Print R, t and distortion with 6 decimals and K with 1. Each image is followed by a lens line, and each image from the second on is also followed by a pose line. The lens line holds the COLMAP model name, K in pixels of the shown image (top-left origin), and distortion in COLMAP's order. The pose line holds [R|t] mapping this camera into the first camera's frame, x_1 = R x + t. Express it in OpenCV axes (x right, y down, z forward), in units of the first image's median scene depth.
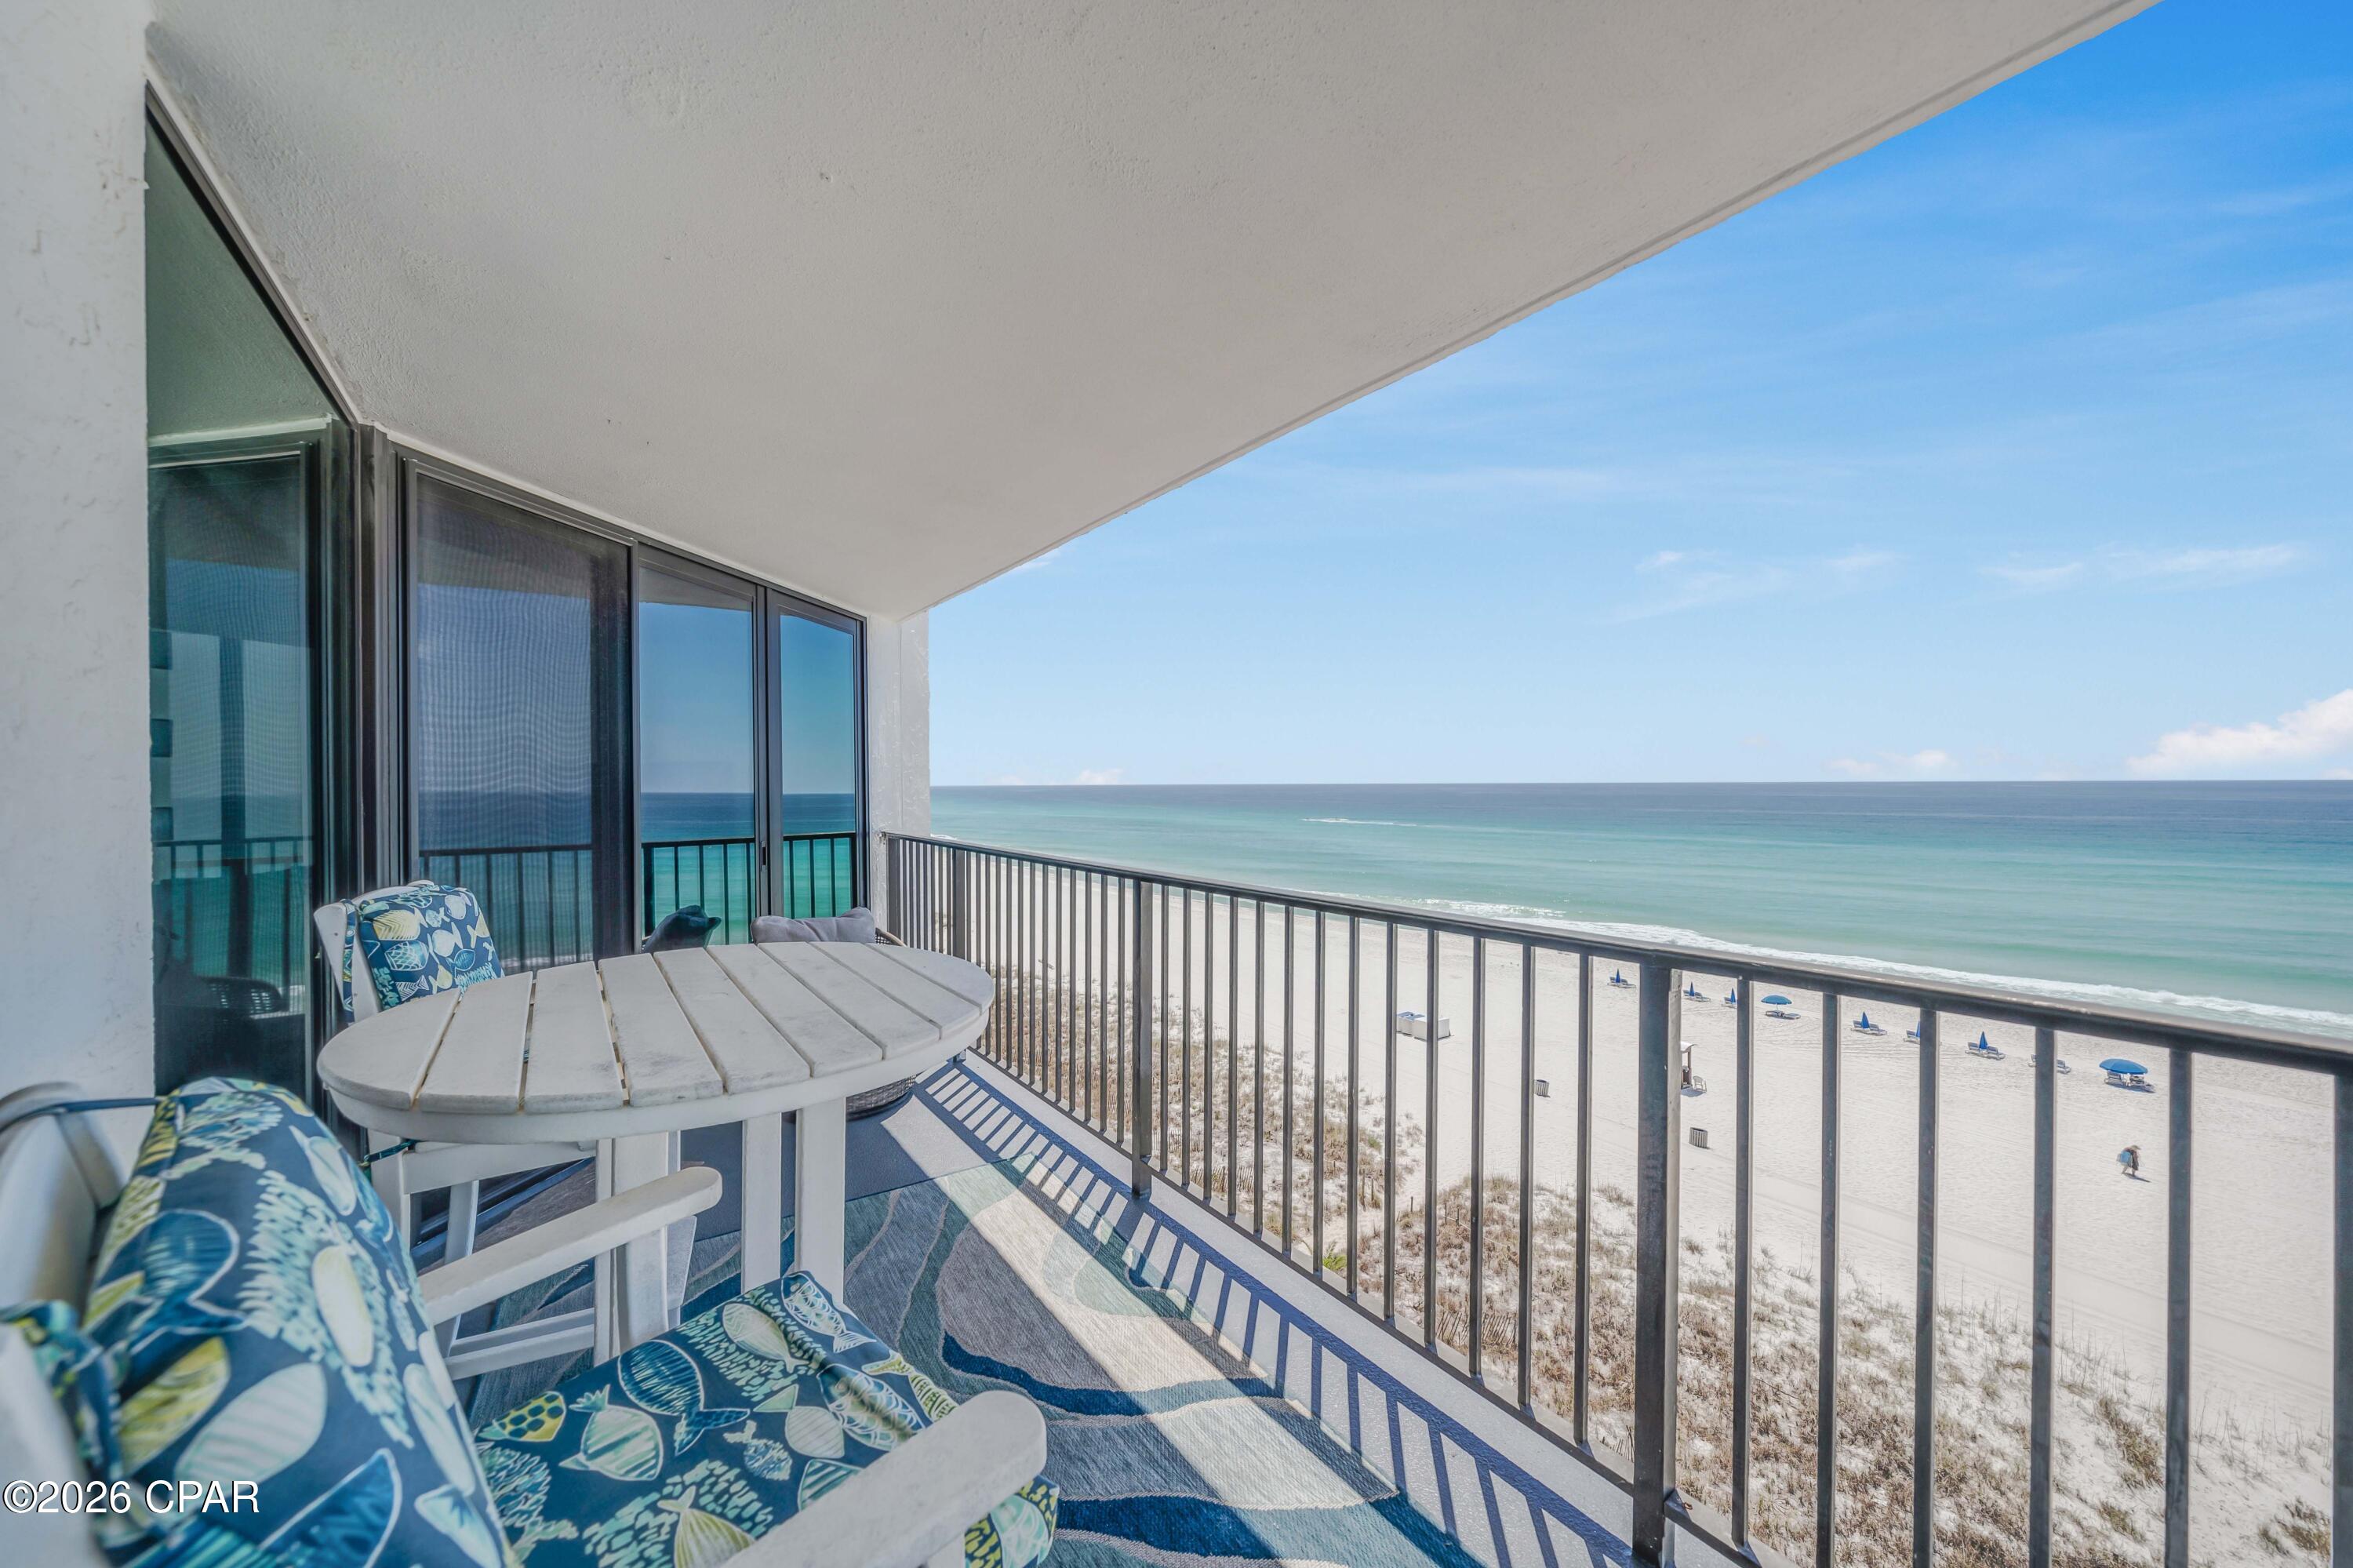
lens RADIAL K [[827.4, 0, 1170.7], [0, 827.4, 781.2], [0, 0, 1]] dist [-0.000709, 0.000095]
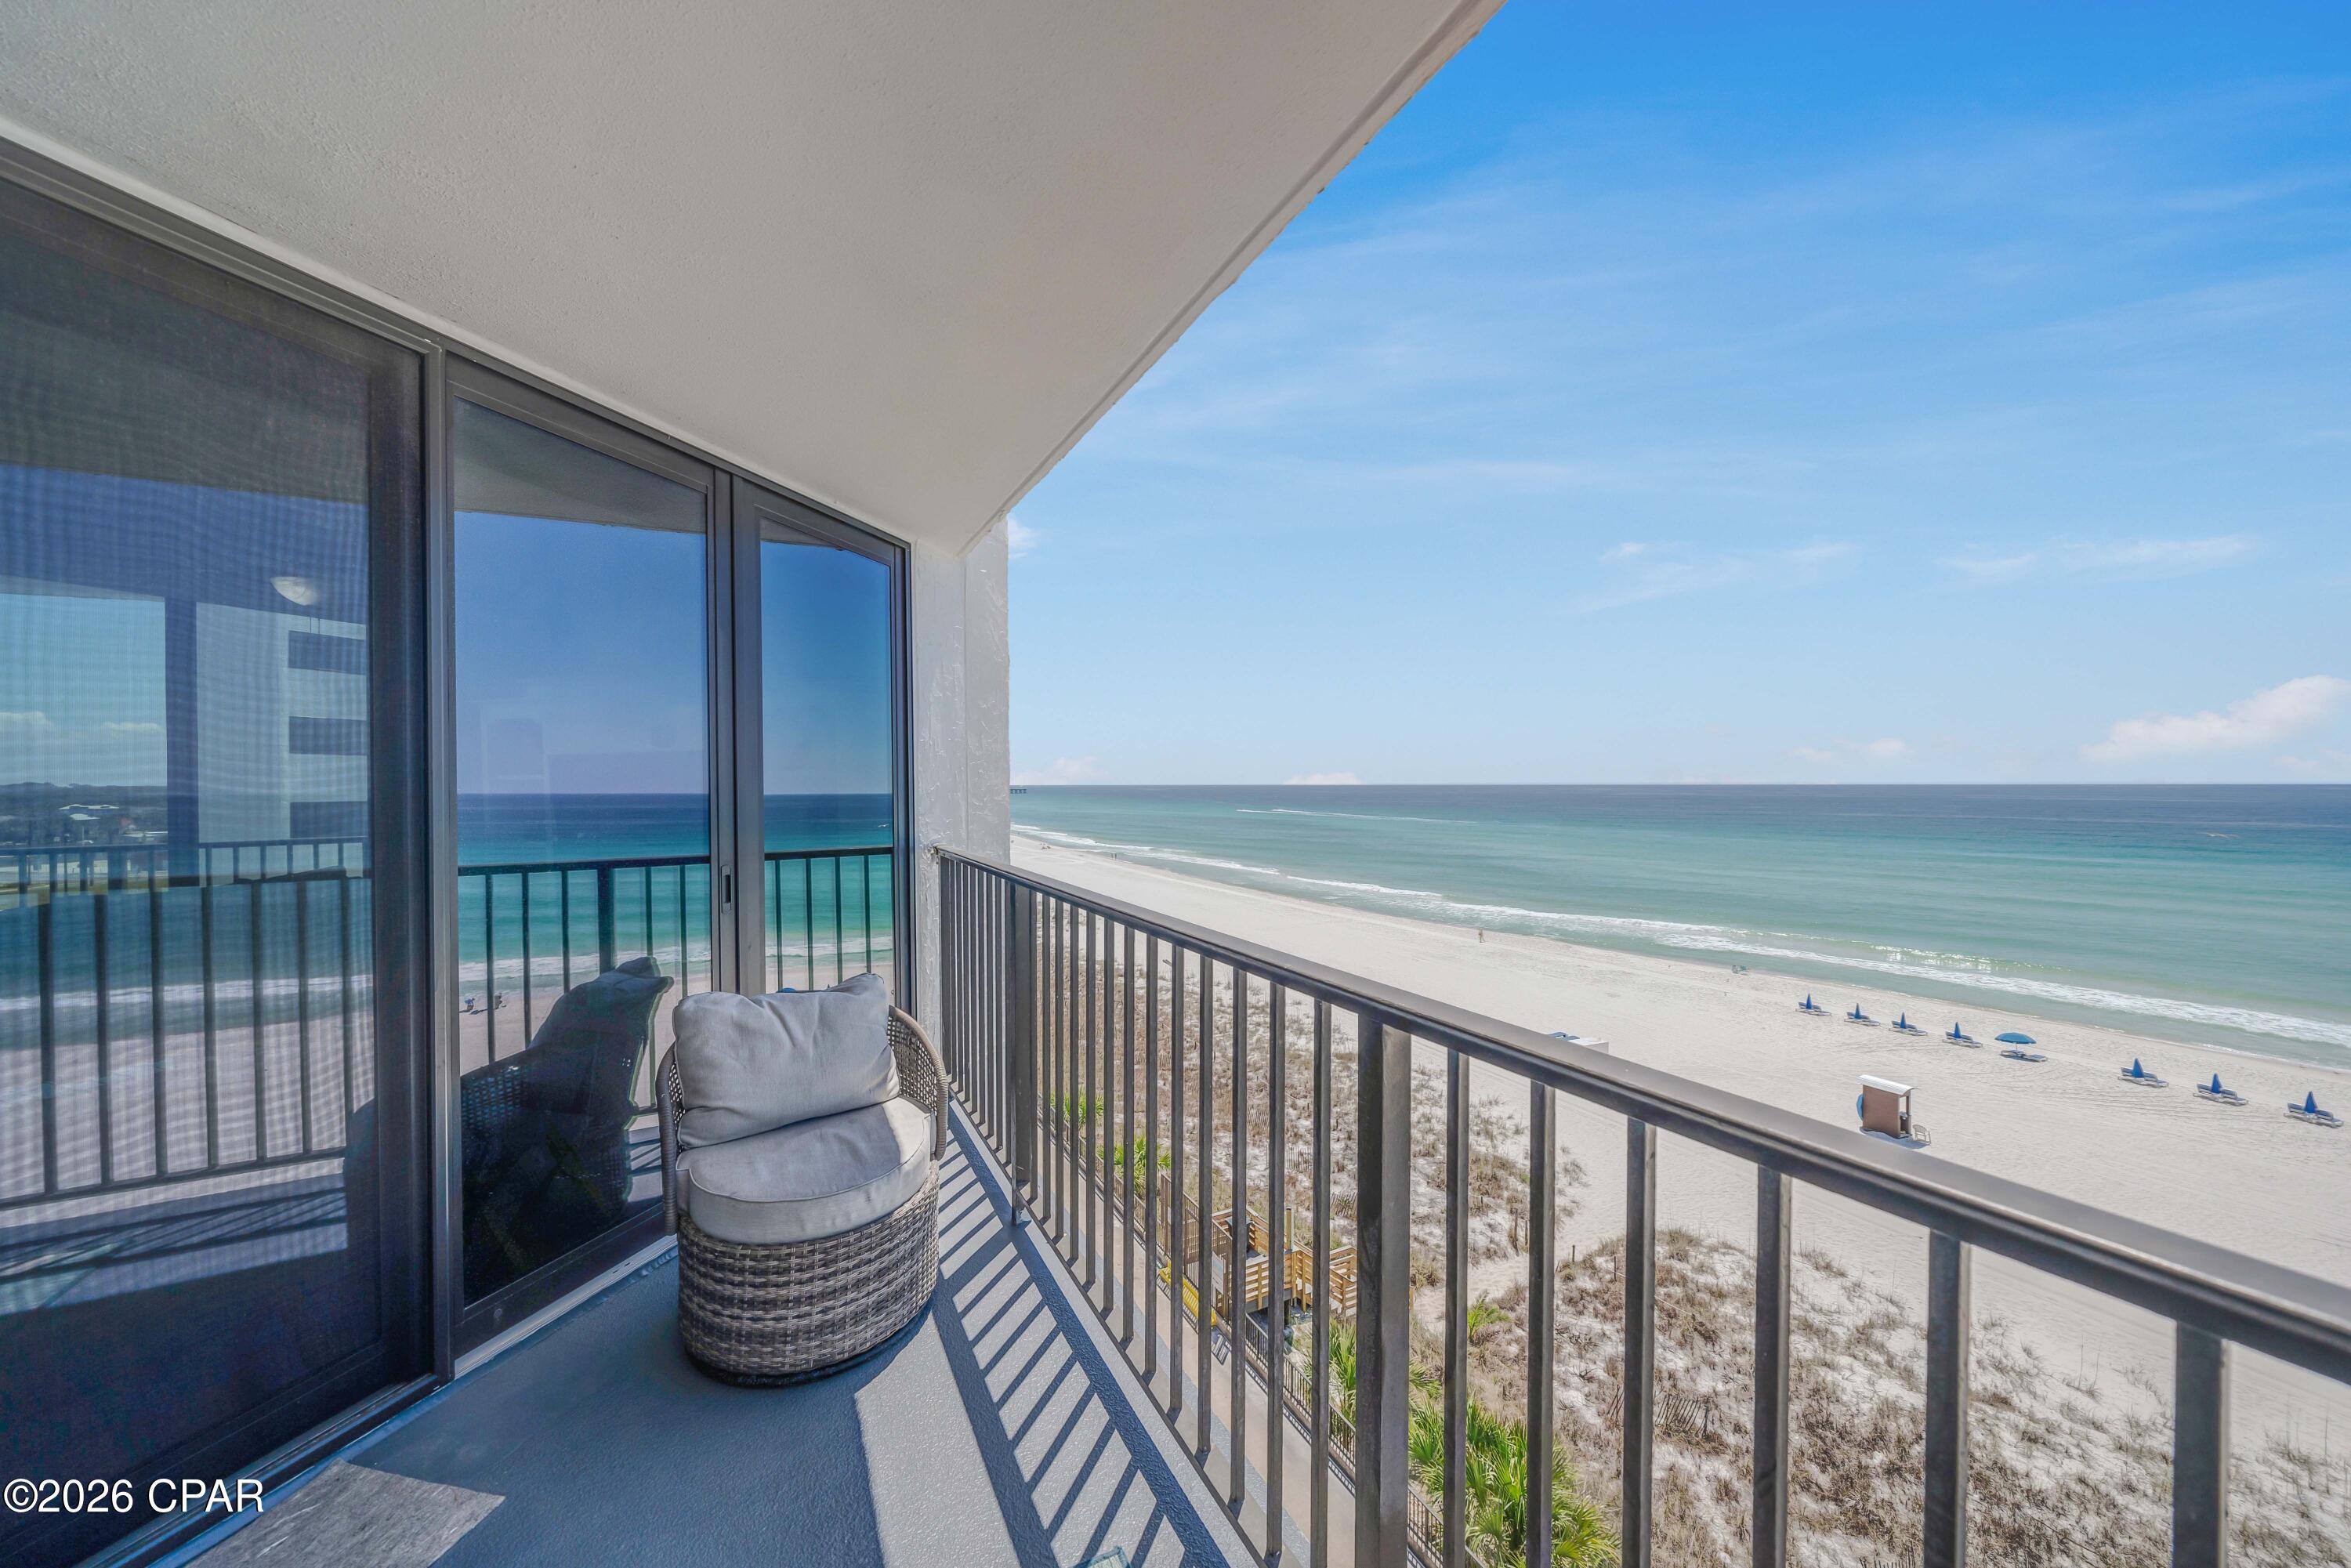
lens RADIAL K [[821.6, 0, 1161.8], [0, 821.6, 776.9], [0, 0, 1]] dist [-0.006654, 0.000905]
pose [[0.986982, 0.002744, -0.160809, -0.009365], [-0.003350, 0.999988, -0.003493, 0.000534], [0.160797, 0.003987, 0.986979, 0.073210]]
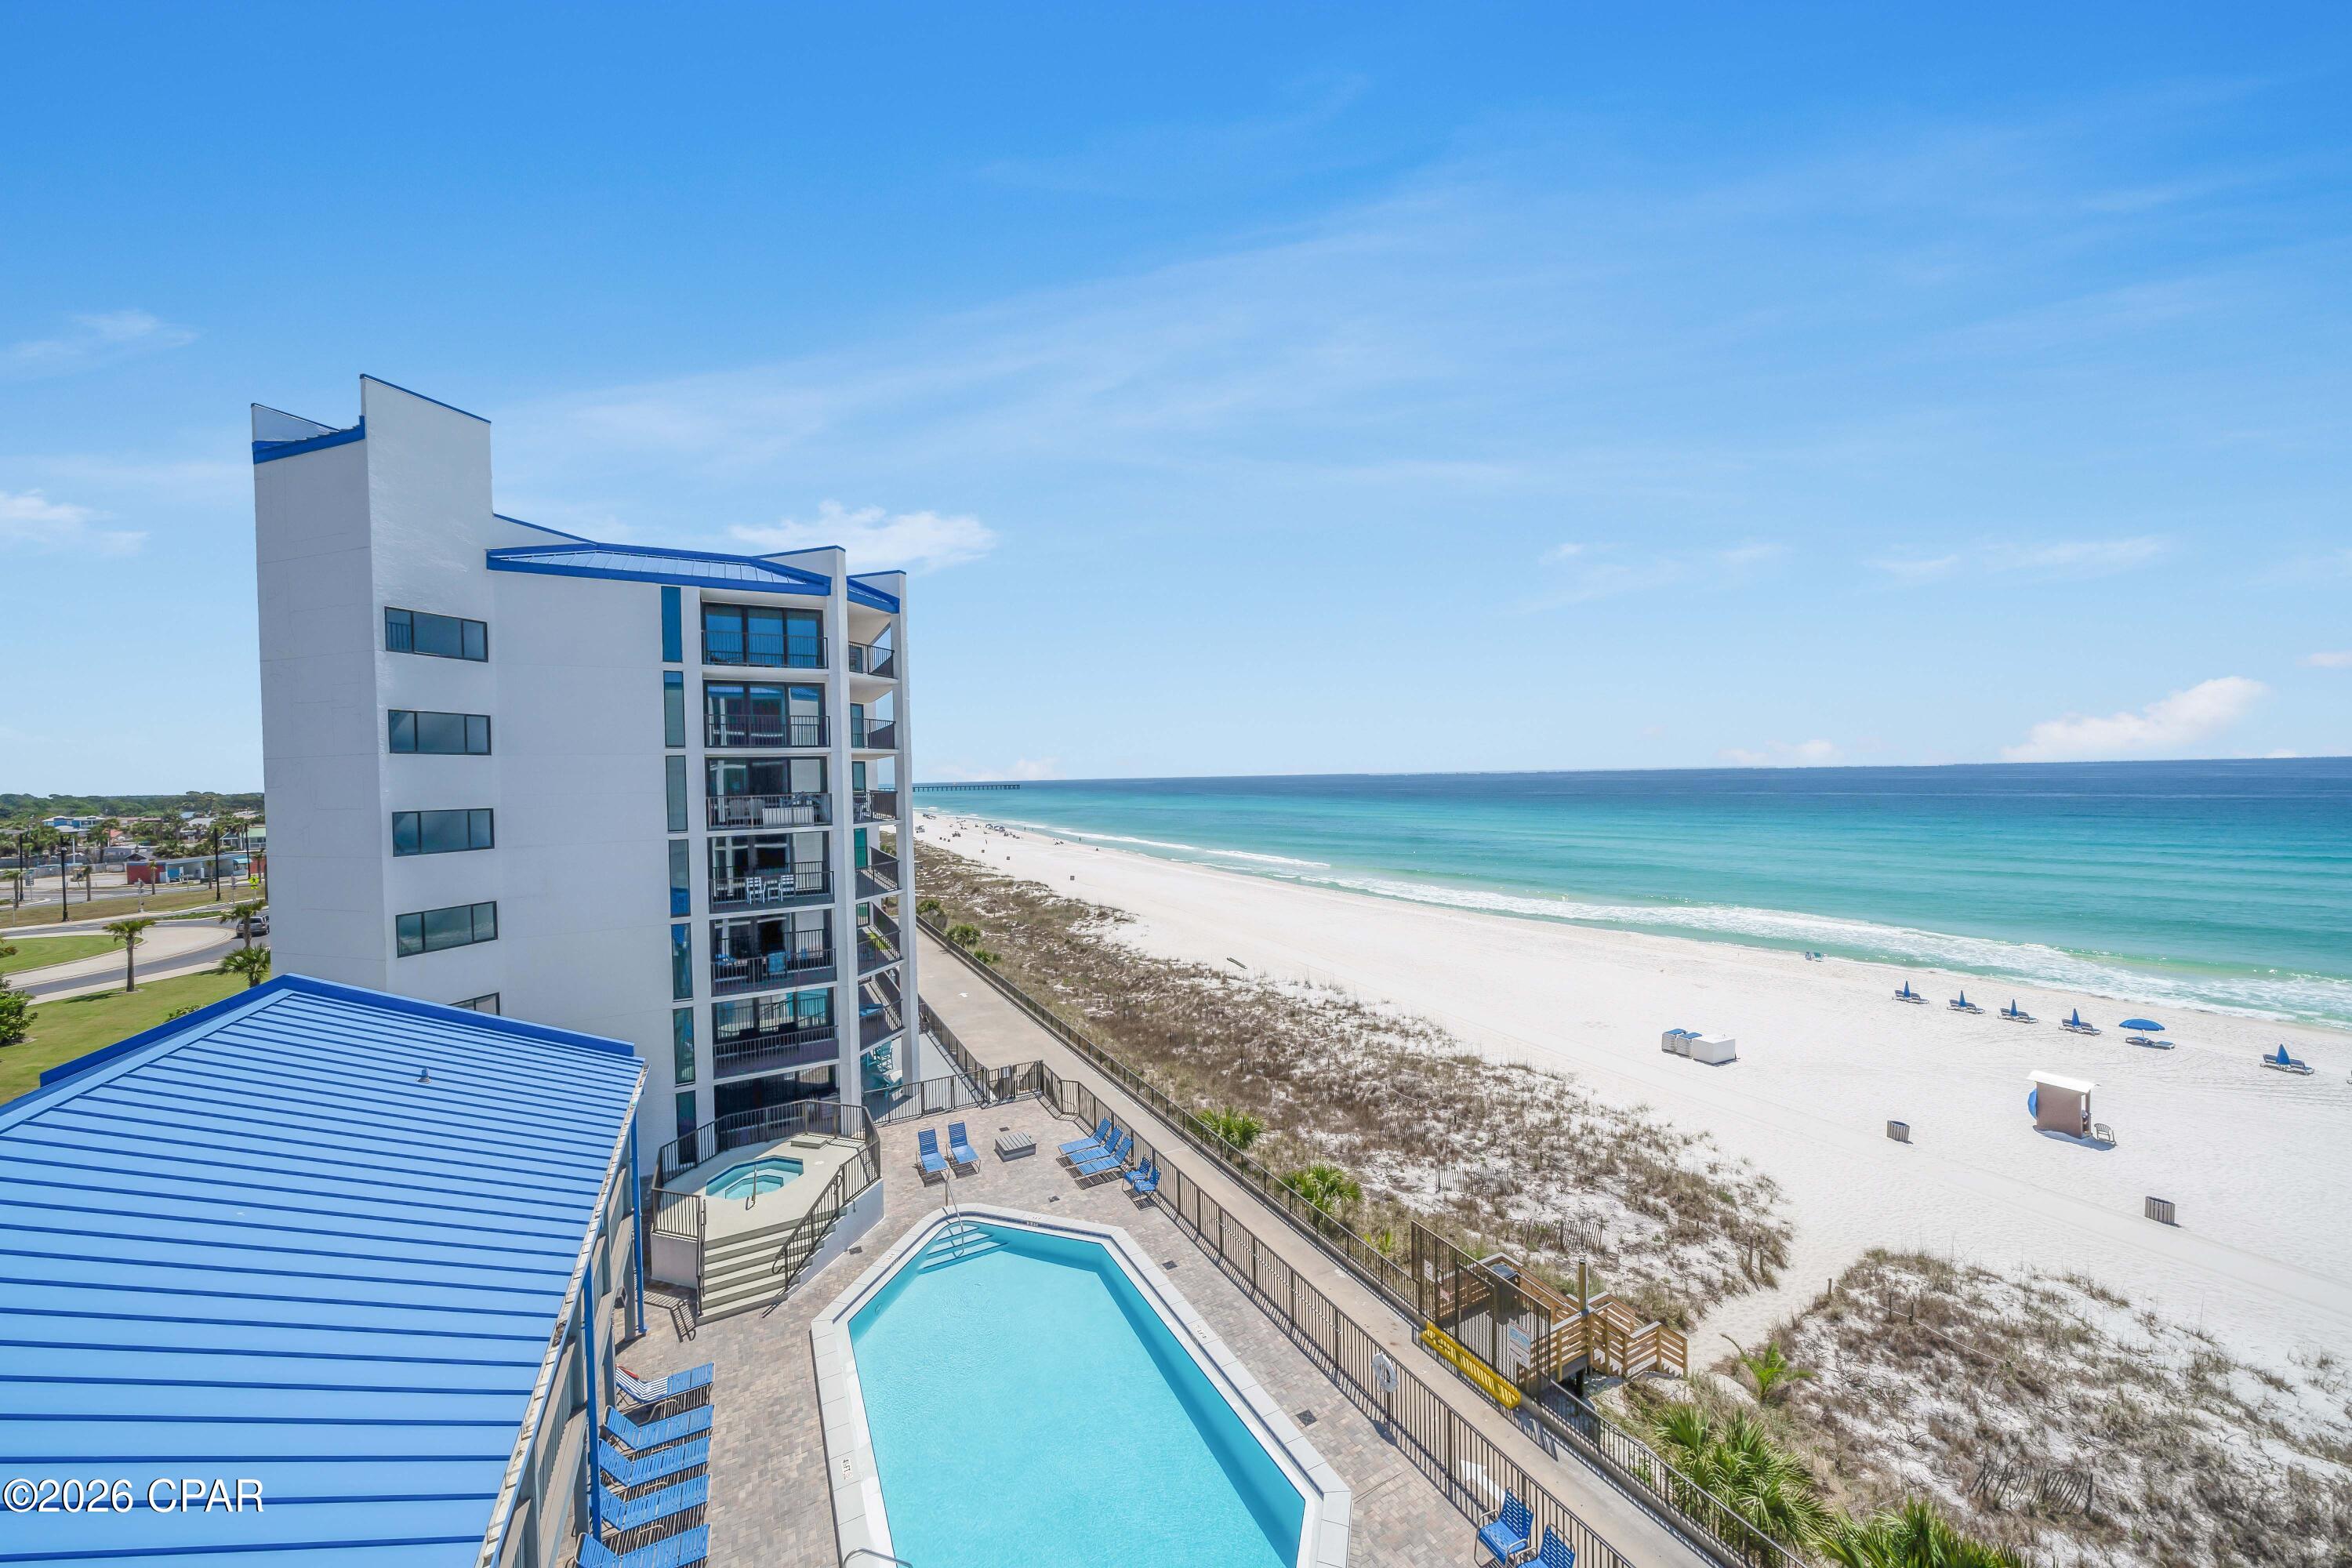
lens RADIAL K [[814.0, 0, 1163.4], [0, 814.0, 781.7], [0, 0, 1]] dist [-0.007882, 0.001107]
pose [[0.988498, -0.012070, -0.150749, -0.323349], [0.013626, 0.999864, 0.009297, 0.004492], [0.150616, -0.011244, 0.988528, 0.187036]]
